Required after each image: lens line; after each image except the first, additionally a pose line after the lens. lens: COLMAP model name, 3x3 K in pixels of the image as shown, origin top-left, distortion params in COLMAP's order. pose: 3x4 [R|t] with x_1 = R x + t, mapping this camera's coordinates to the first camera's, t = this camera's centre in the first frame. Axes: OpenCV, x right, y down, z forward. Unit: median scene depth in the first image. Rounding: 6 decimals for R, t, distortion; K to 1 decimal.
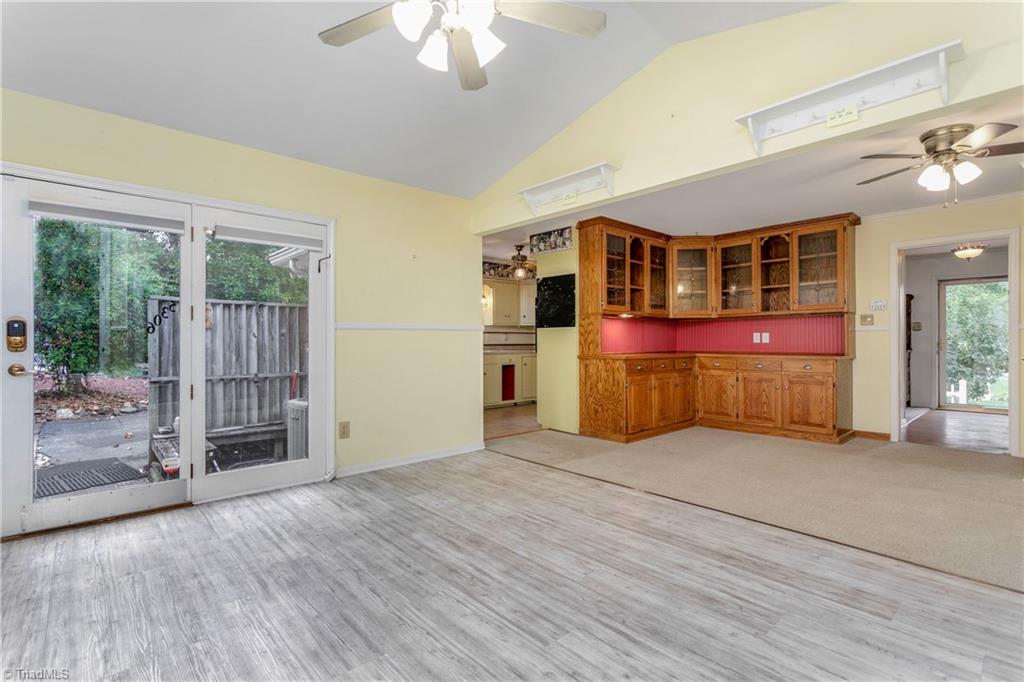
lens RADIAL K [[485.4, 0, 513.6], [0, 485.4, 342.2], [0, 0, 1]] dist [-0.002332, 0.000455]
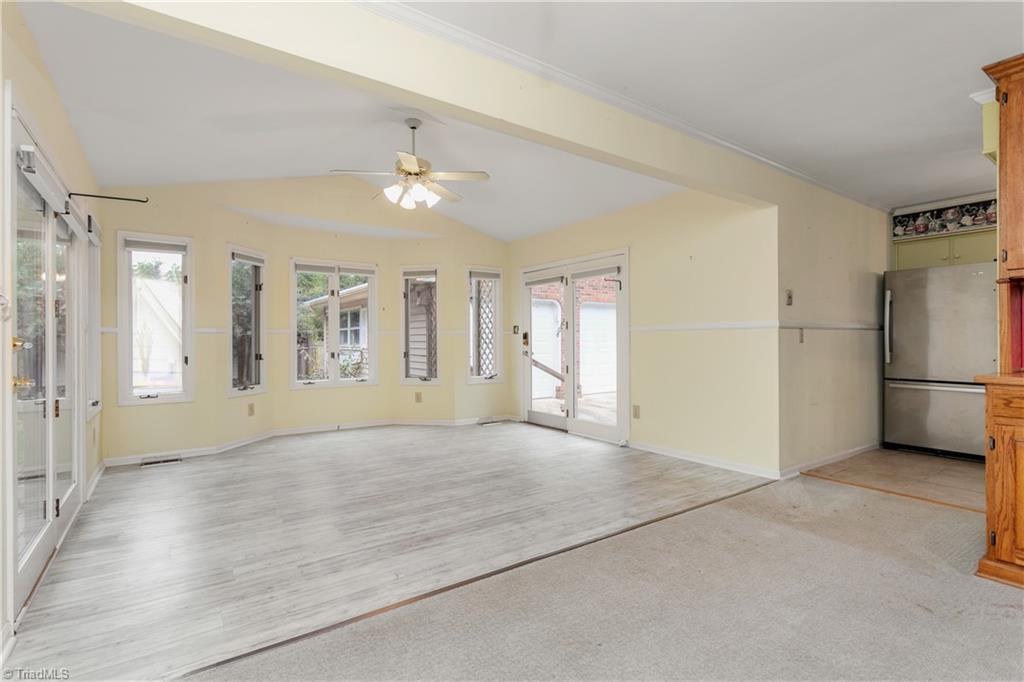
lens RADIAL K [[485.4, 0, 502.5], [0, 485.4, 341.1], [0, 0, 1]] dist [-0.002332, 0.000455]
pose [[-0.138905, 0.002660, -0.990302, 1.509435], [0.004516, 0.999988, 0.002053, -0.012009], [0.990295, -0.004187, -0.138916, 1.317565]]
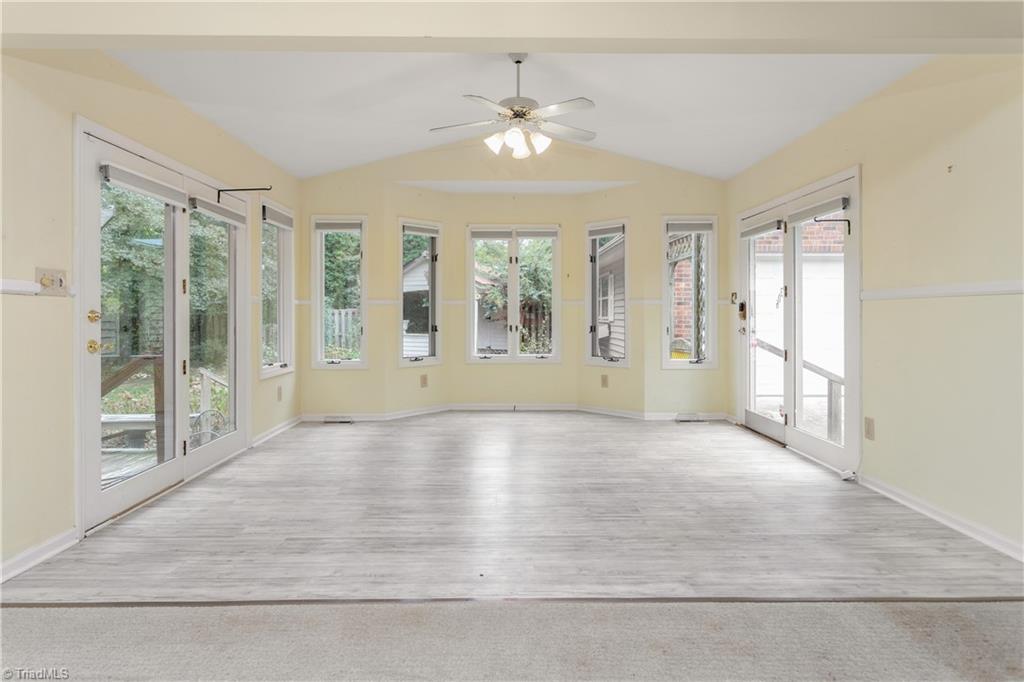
lens RADIAL K [[561.9, 0, 508.5], [0, 561.9, 315.2], [0, 0, 1]] dist [-0.002263, 0.003341]
pose [[-0.667709, 0.005393, -0.744403, 1.141861], [0.001659, 0.999982, 0.005757, -0.014540], [0.744421, 0.002609, -0.667706, 1.860171]]
